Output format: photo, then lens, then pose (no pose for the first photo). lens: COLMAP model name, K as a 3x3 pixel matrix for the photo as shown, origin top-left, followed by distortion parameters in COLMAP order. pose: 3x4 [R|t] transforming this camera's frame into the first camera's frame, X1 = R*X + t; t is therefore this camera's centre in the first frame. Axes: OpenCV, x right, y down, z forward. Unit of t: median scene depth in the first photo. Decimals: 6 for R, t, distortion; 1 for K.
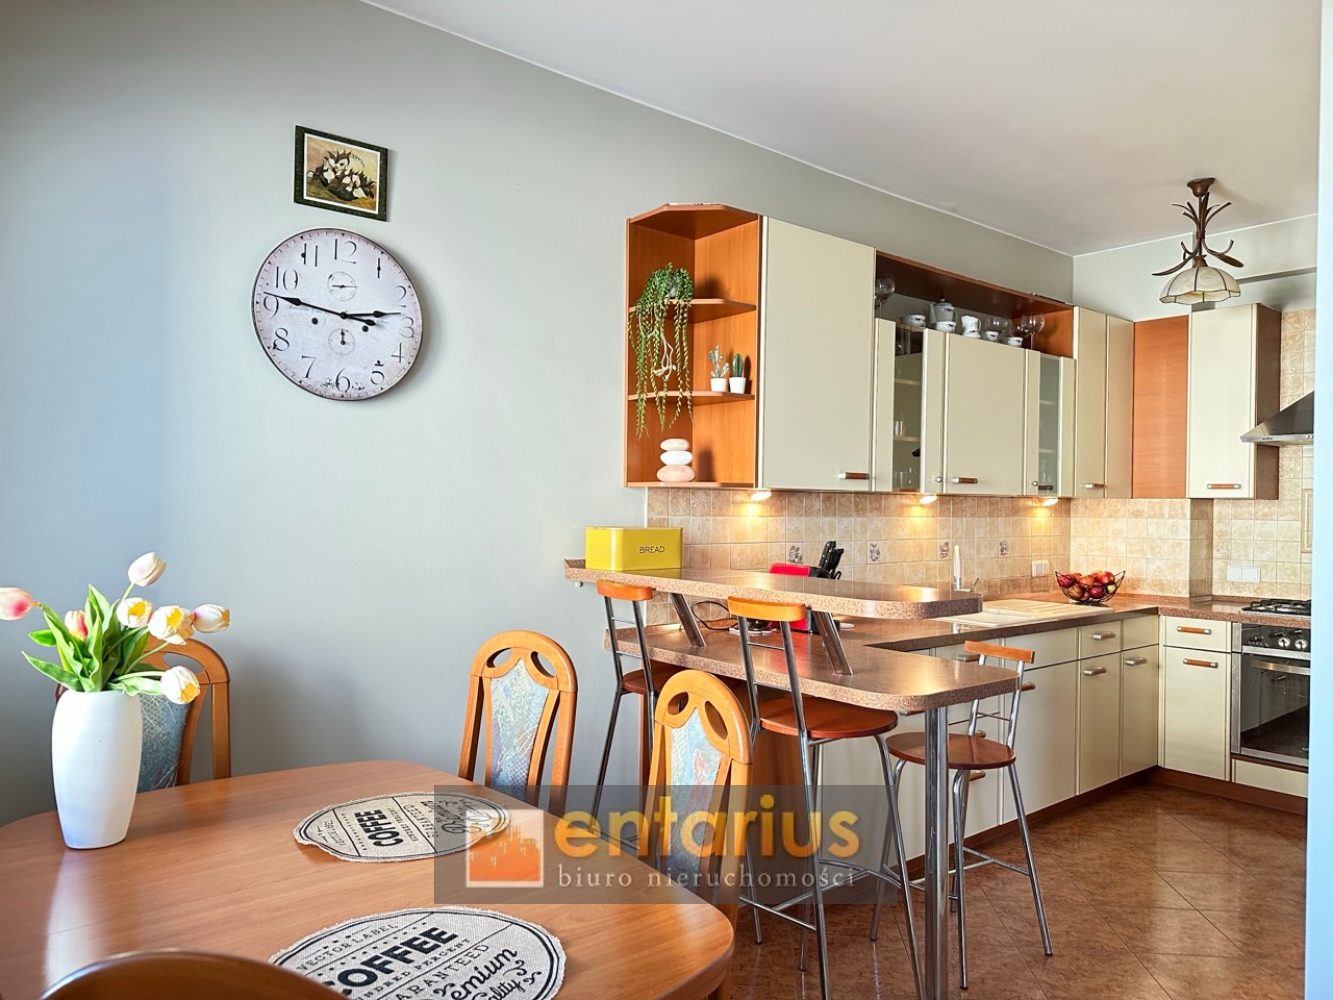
lens RADIAL K [[939.9, 0, 666.5], [0, 939.9, 500.0], [0, 0, 1]] dist [0.001521, -0.001363]
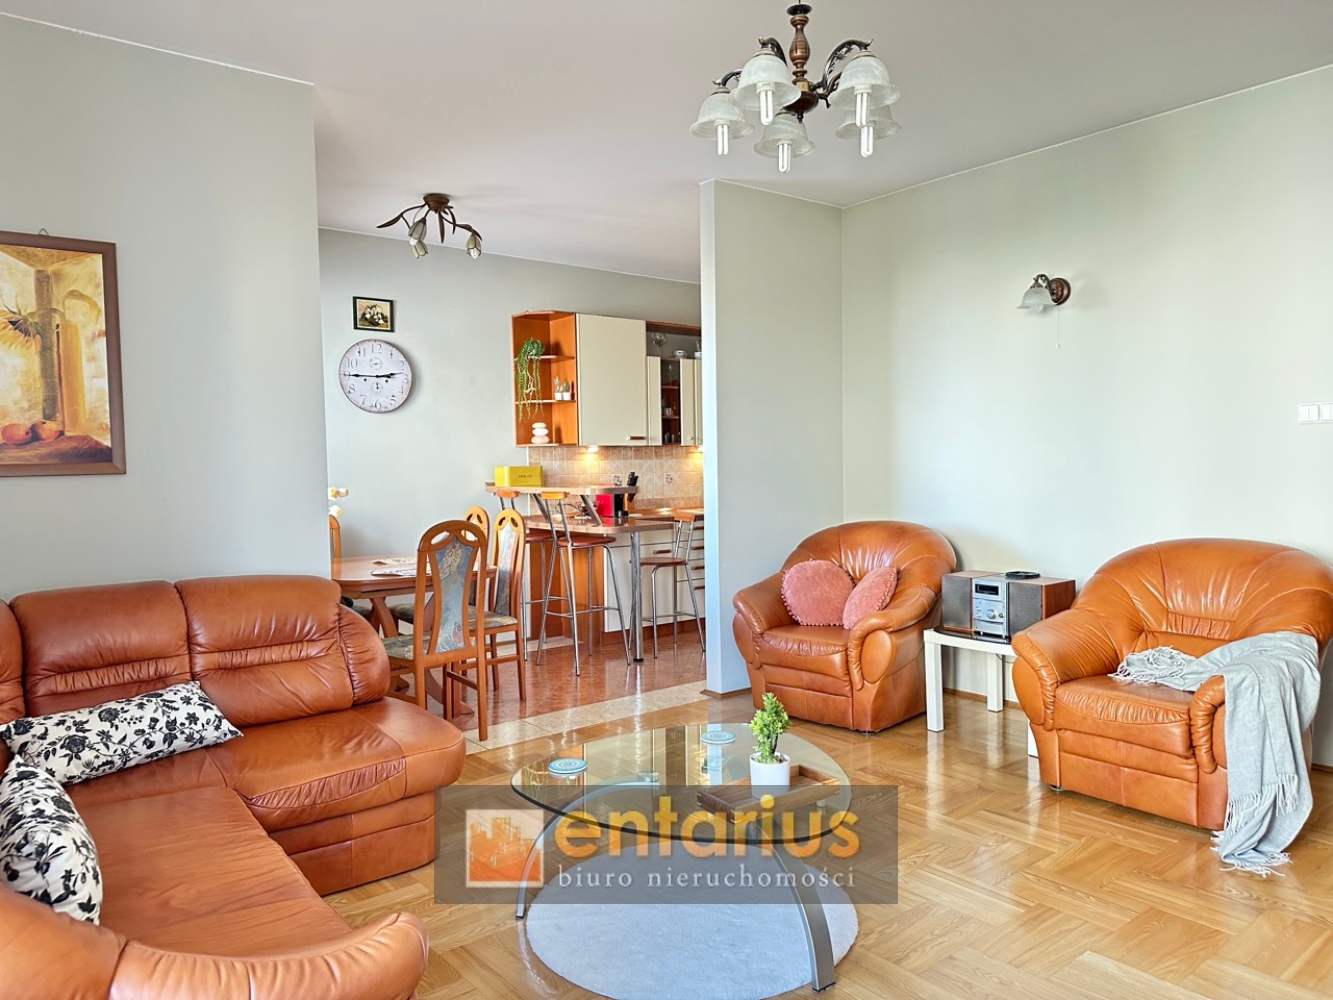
lens RADIAL K [[902.6, 0, 667.2], [0, 902.6, 504.9], [0, 0, 1]] dist [0.002911, -0.027851]
pose [[0.999435, -0.027761, -0.018969, 0.322737], [0.028696, 0.998290, 0.050931, 0.021927], [0.017523, -0.051447, 0.998522, -0.976439]]
